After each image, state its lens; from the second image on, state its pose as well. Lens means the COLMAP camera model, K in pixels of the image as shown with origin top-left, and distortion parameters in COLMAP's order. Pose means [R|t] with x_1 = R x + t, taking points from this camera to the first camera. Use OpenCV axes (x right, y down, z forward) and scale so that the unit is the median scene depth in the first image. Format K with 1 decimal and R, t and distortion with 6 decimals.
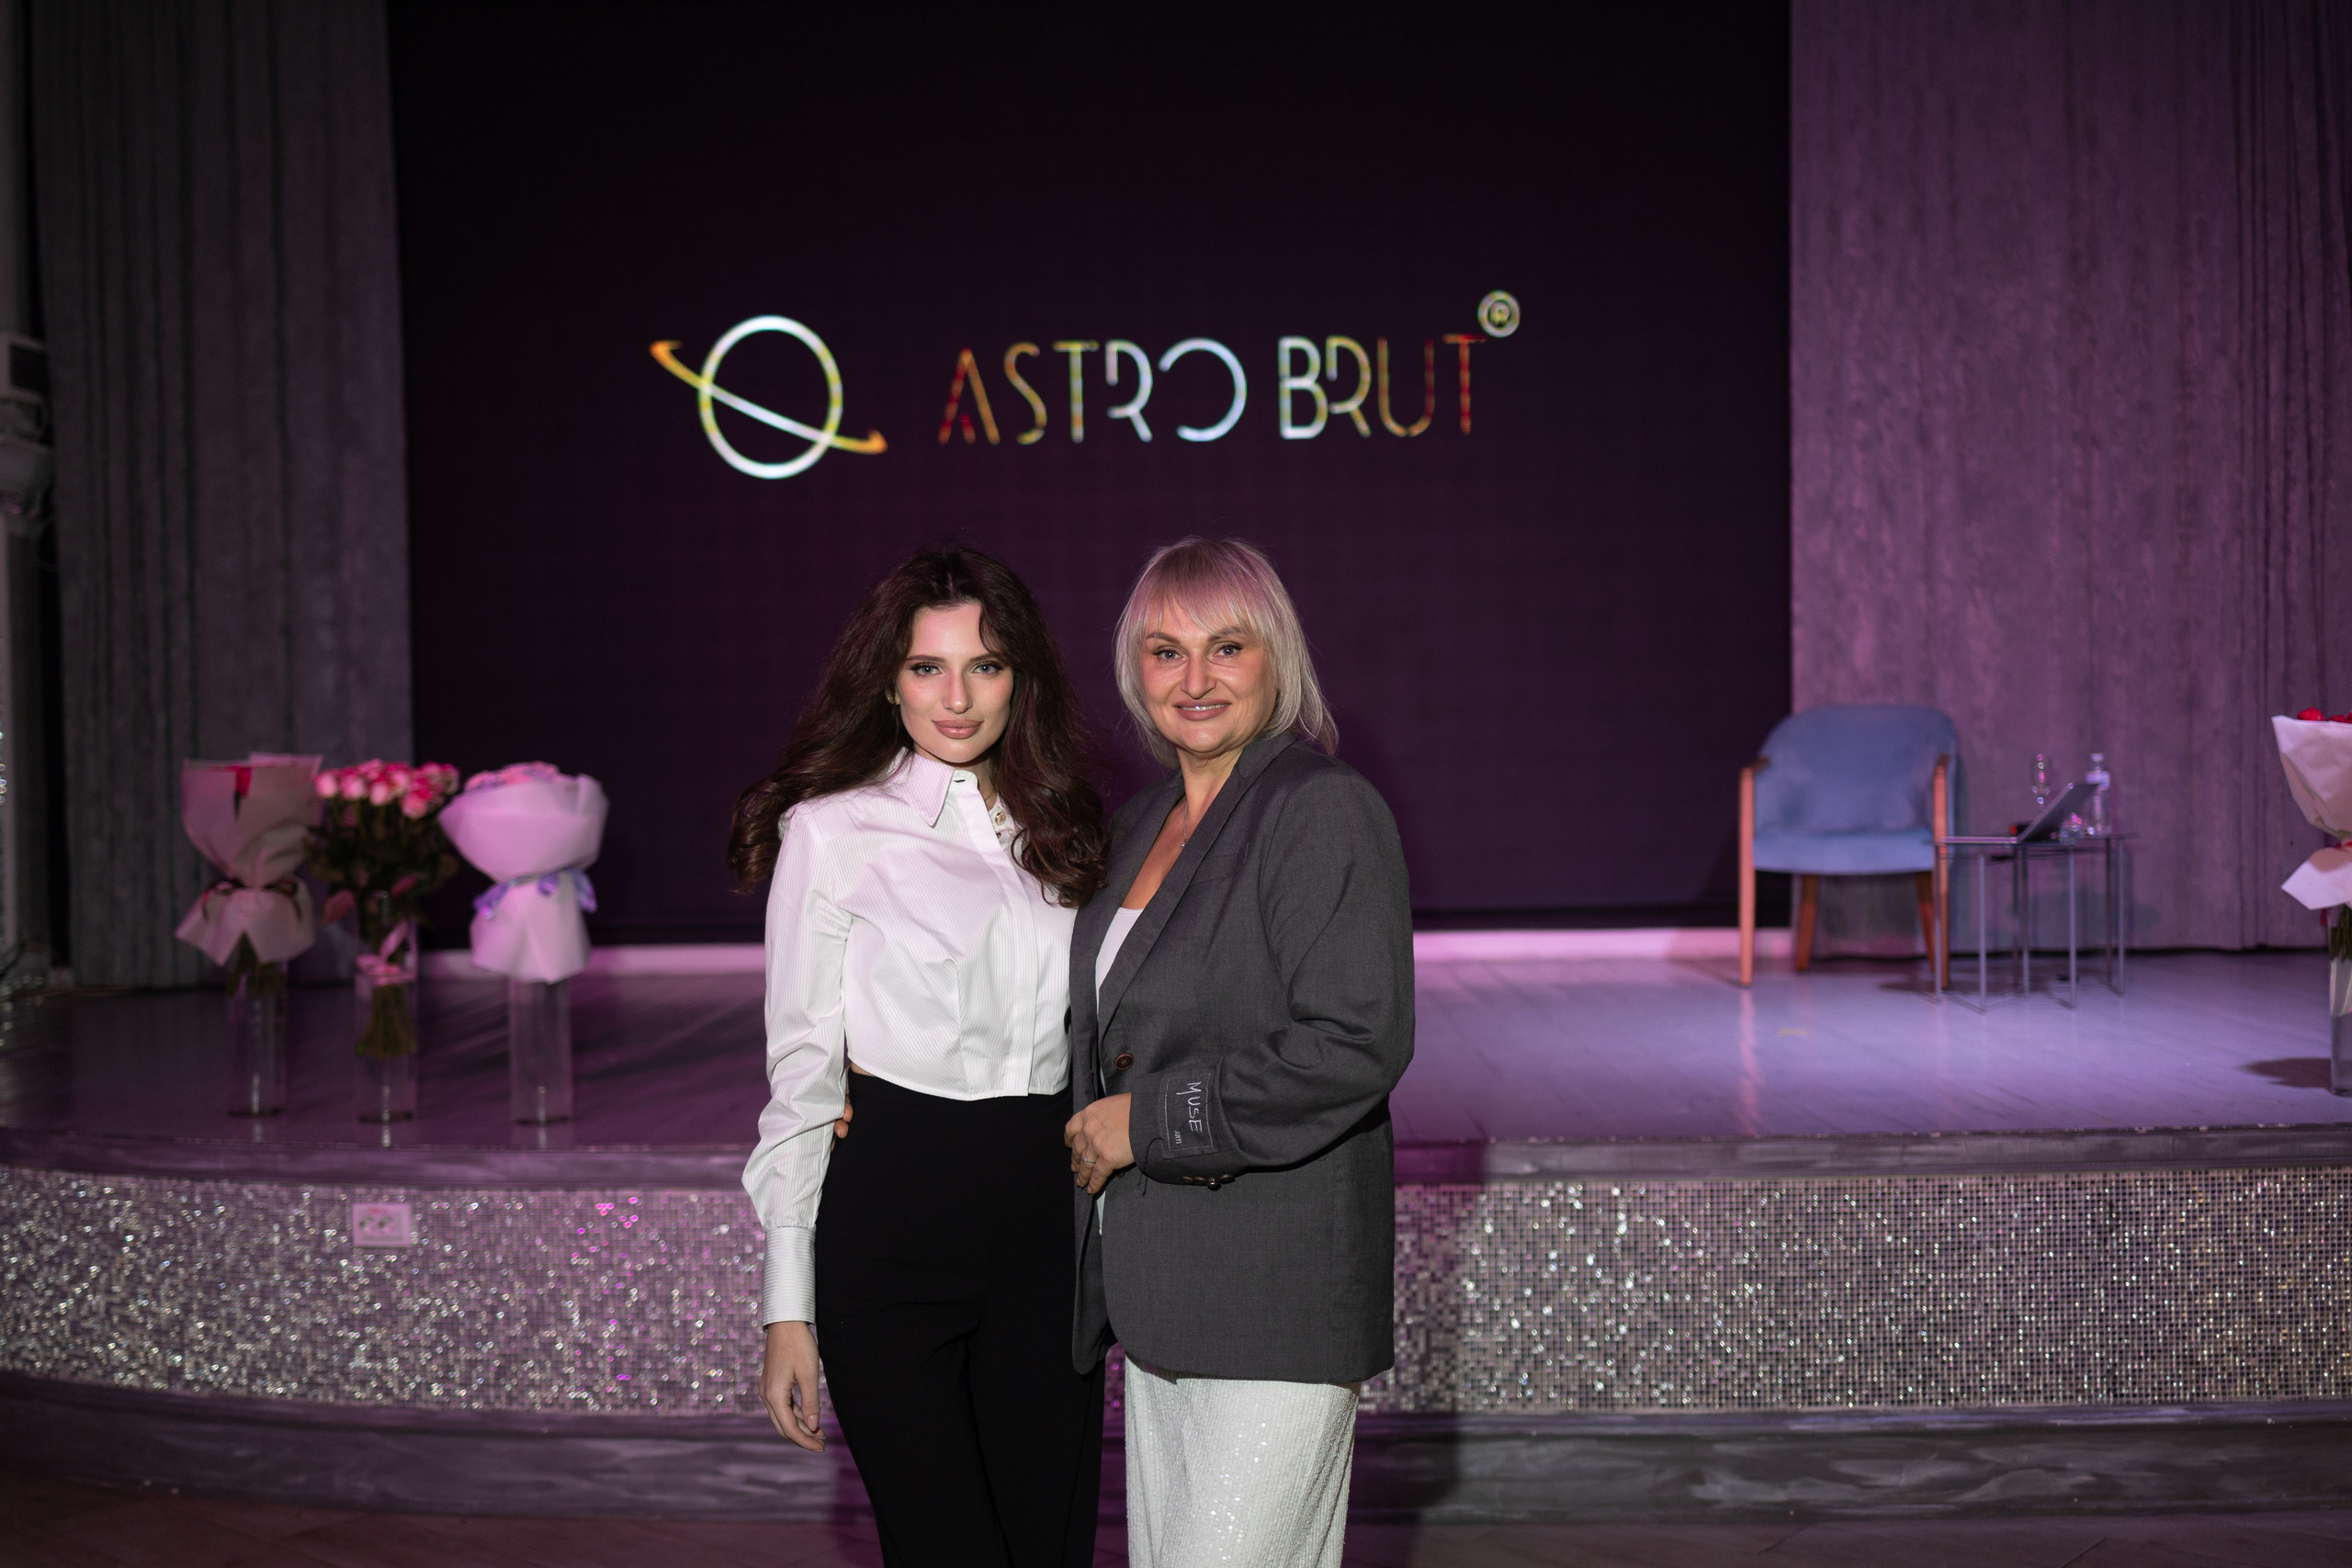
lens RADIAL K [[2504.2, 0, 1186.7], [0, 2504.2, 819.6], [0, 0, 1]] dist [0.019030, 0.038258]
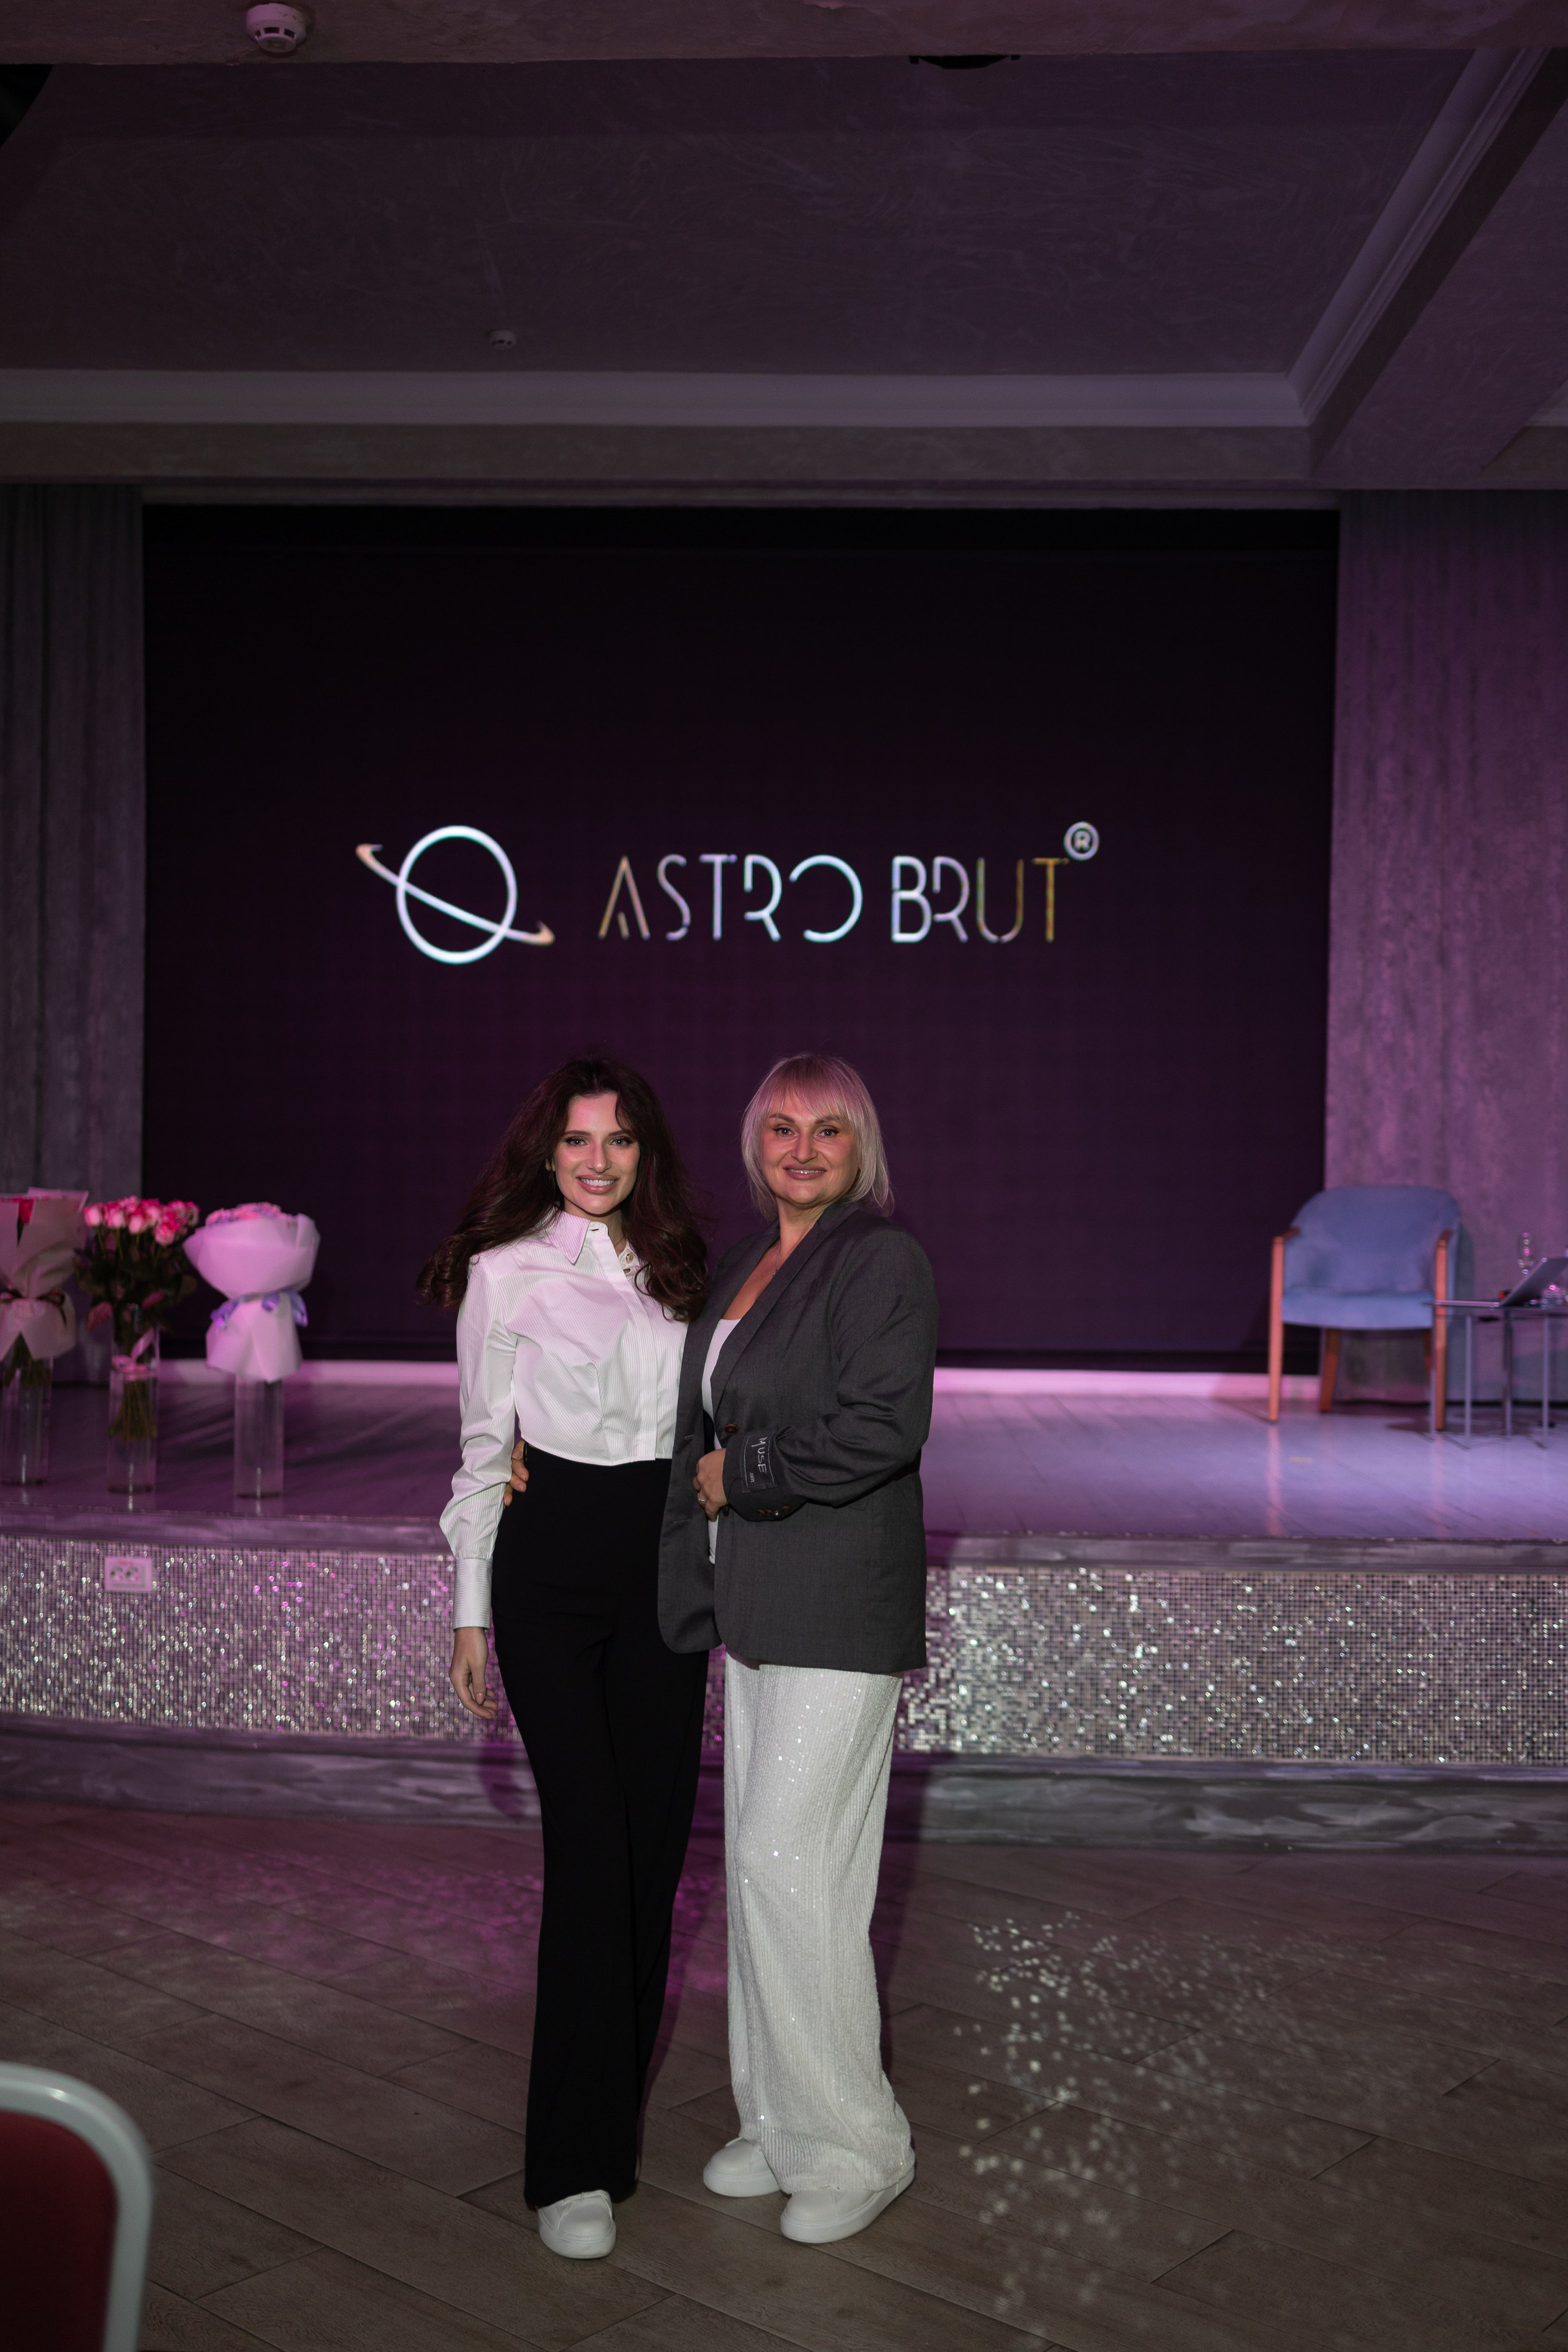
lens RADIAL K [[2341.3, 0, 772.0], [0, 2341.3, 1208.0], [0, 0, 1]] dist [0.010231, 0.004653]
pose [[0.999367, 0.029857, -0.019357, 0.007090], [-0.030332, 0.999234, -0.024729, 0.000360], [0.018604, 0.025301, 0.999507, -0.089782]]
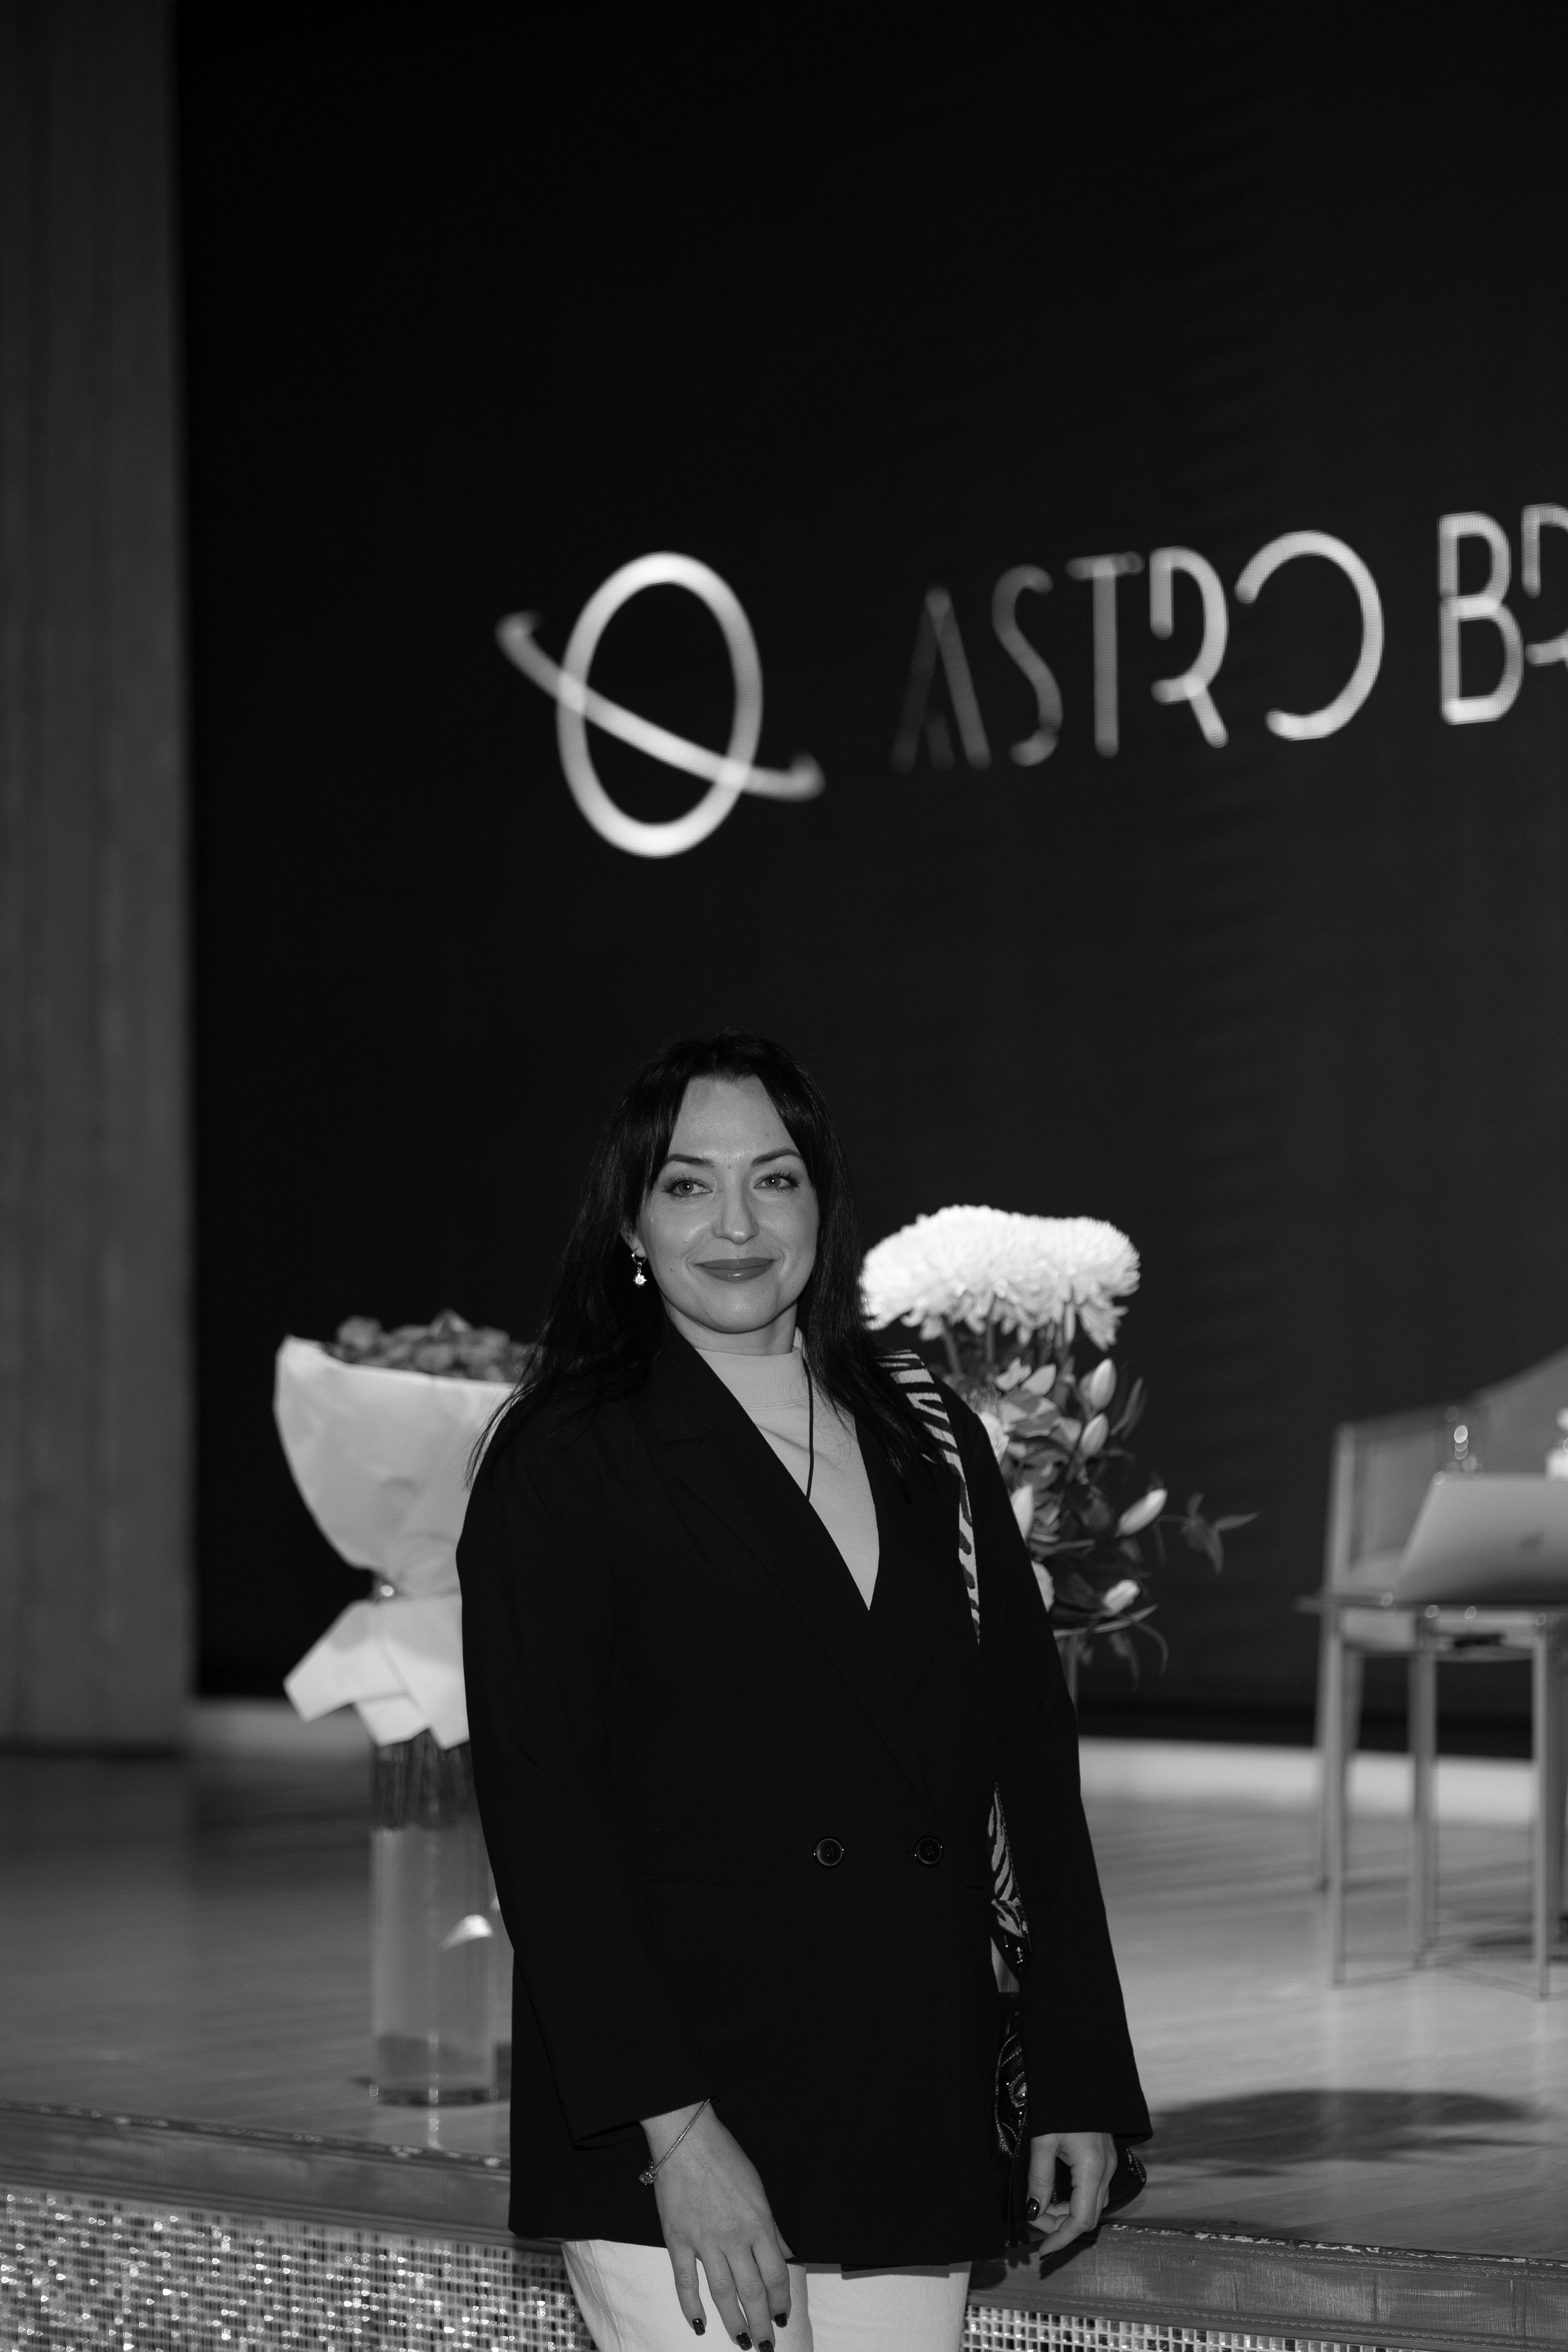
lens RADIAL K [[5552.3, 0, 784.0], [0, 5552.3, 1176.0], [0, 0, 1]] dist [-0.057323, 0.576688]
pose [[0.759191, -0.007056, -0.650830, 0.650791], [-0.032482, 0.998285, -0.048712, -0.009816], [0.650057, 0.058122, 0.757659, 0.120148]]
